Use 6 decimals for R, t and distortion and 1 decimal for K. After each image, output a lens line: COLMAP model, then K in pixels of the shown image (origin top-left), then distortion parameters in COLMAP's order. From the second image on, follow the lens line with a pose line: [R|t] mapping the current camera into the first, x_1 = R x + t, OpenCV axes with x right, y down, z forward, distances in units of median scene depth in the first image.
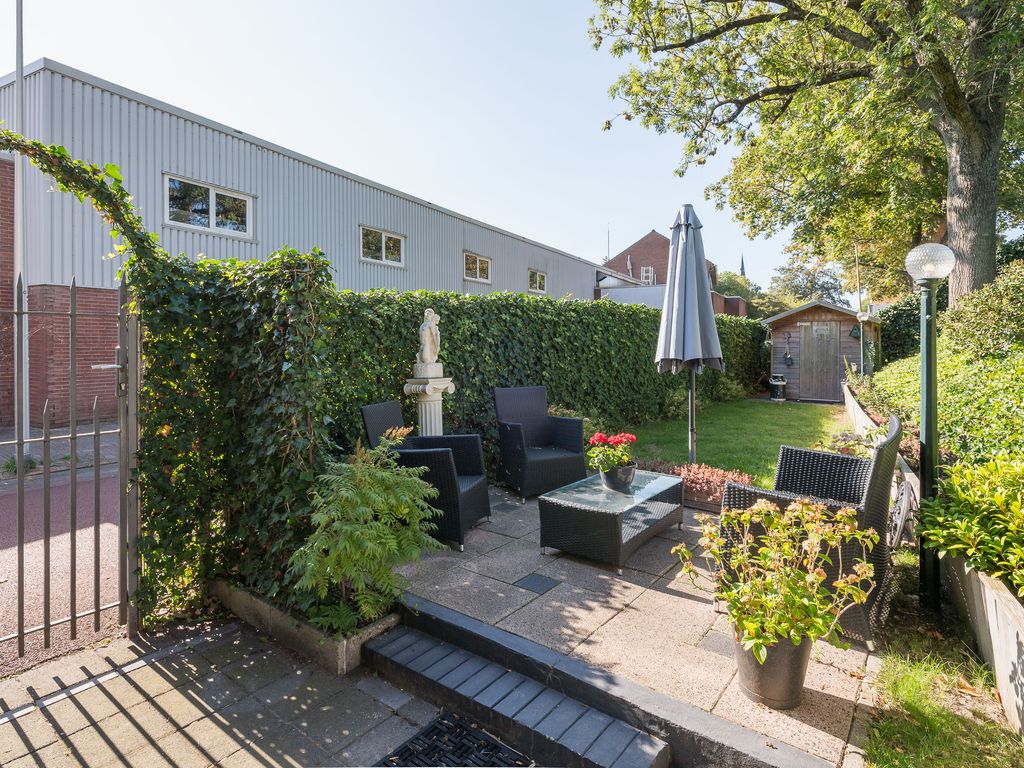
lens RADIAL K [[566.5, 0, 495.1], [0, 566.5, 342.9], [0, 0, 1]] dist [-0.005764, -0.000420]
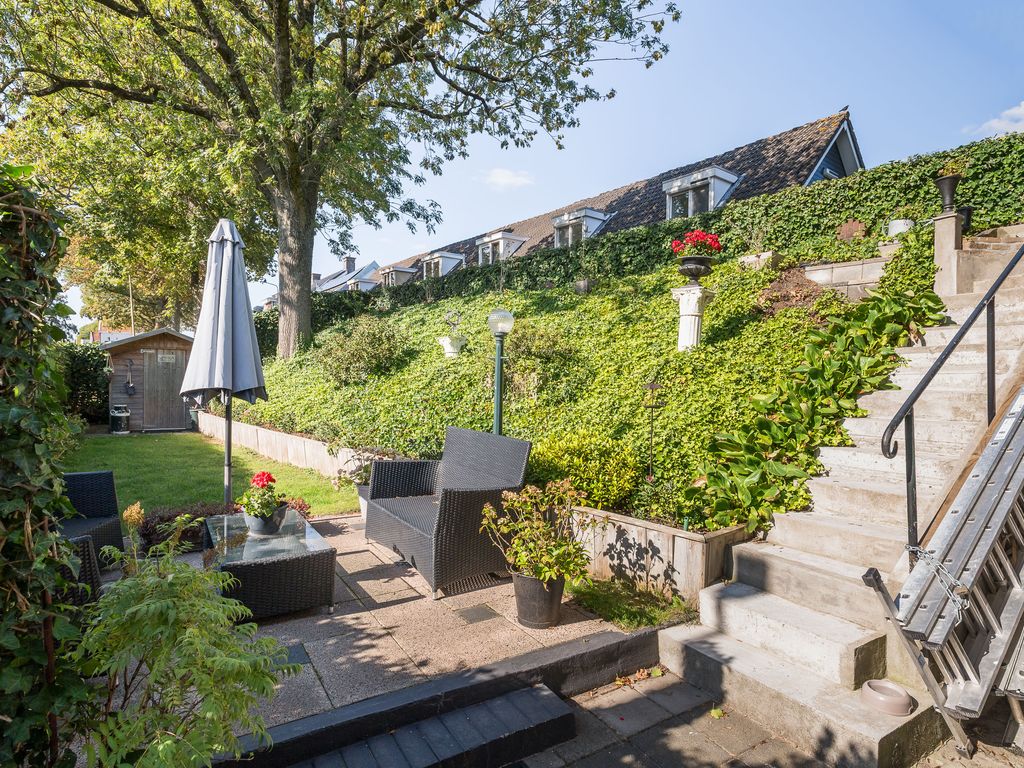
lens RADIAL K [[566.5, 0, 511.7], [0, 566.5, 382.2], [0, 0, 1]] dist [-0.005764, -0.000420]
pose [[0.329274, -0.002710, 0.944231, -0.279681], [-0.015130, 0.999852, 0.008146, 0.003158], [-0.944113, -0.016969, 0.329184, 0.194006]]
